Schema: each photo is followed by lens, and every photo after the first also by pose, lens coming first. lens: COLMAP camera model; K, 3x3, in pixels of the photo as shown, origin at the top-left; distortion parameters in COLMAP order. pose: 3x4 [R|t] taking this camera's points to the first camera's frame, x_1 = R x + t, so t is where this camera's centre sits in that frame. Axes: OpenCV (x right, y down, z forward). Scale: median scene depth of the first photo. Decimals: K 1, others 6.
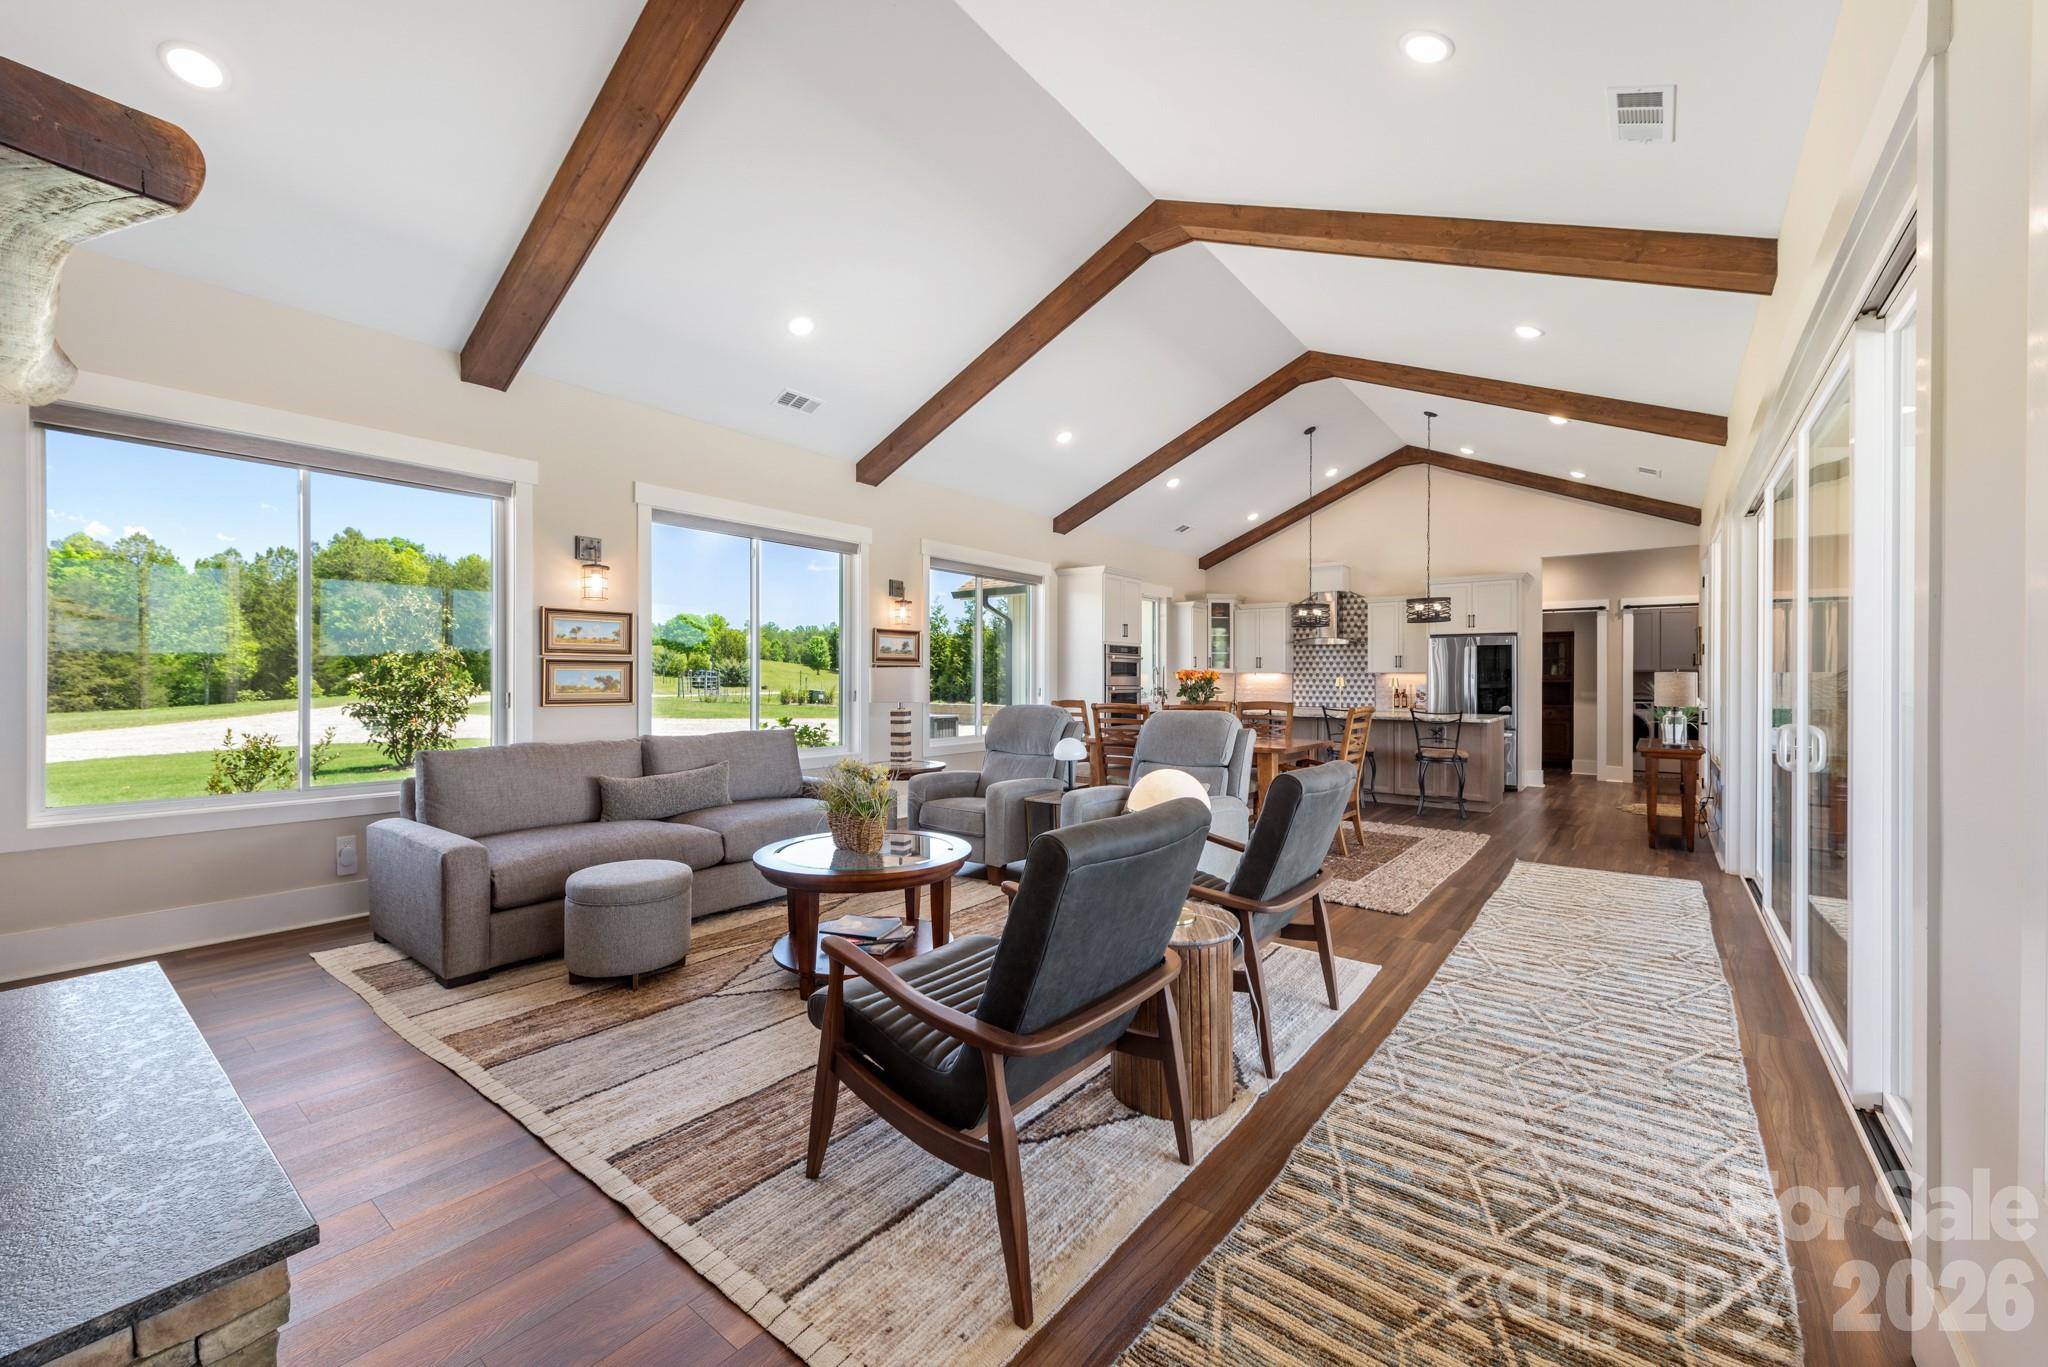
lens RADIAL K [[800.6, 0, 1014.8], [0, 800.6, 680.6], [0, 0, 1]] dist [0.012430, -0.001645]
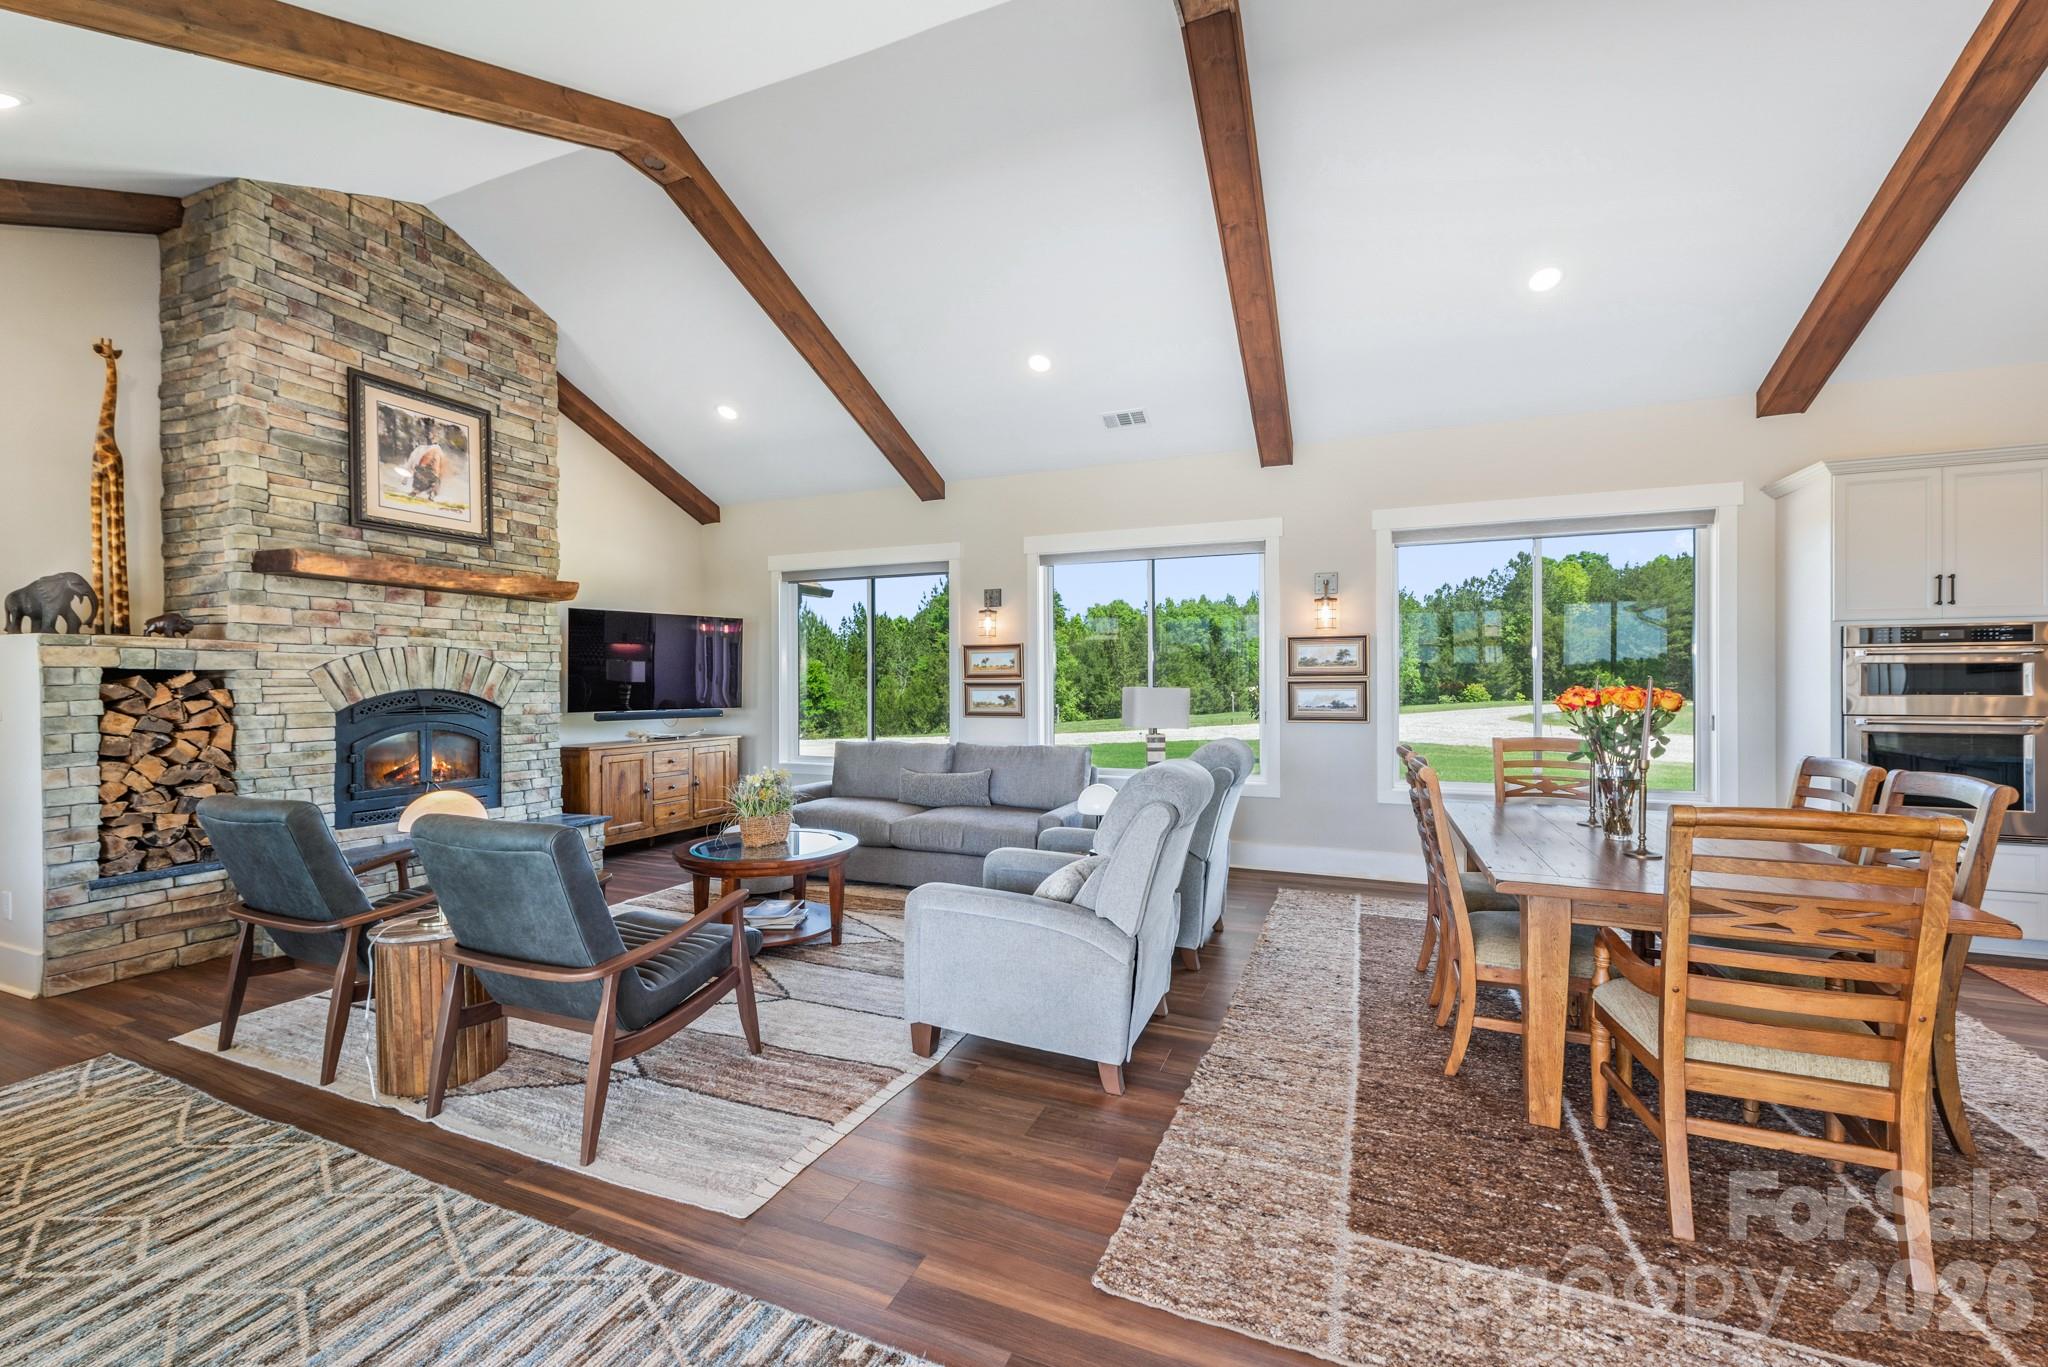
lens RADIAL K [[800.6, 0, 1037.5], [0, 800.6, 678.7], [0, 0, 1]] dist [0.012430, -0.001645]
pose [[0.275928, -0.011704, -0.961107, 2.441301], [0.000565, 0.999928, -0.012015, -0.054187], [0.961178, 0.002772, 0.275915, 2.367111]]
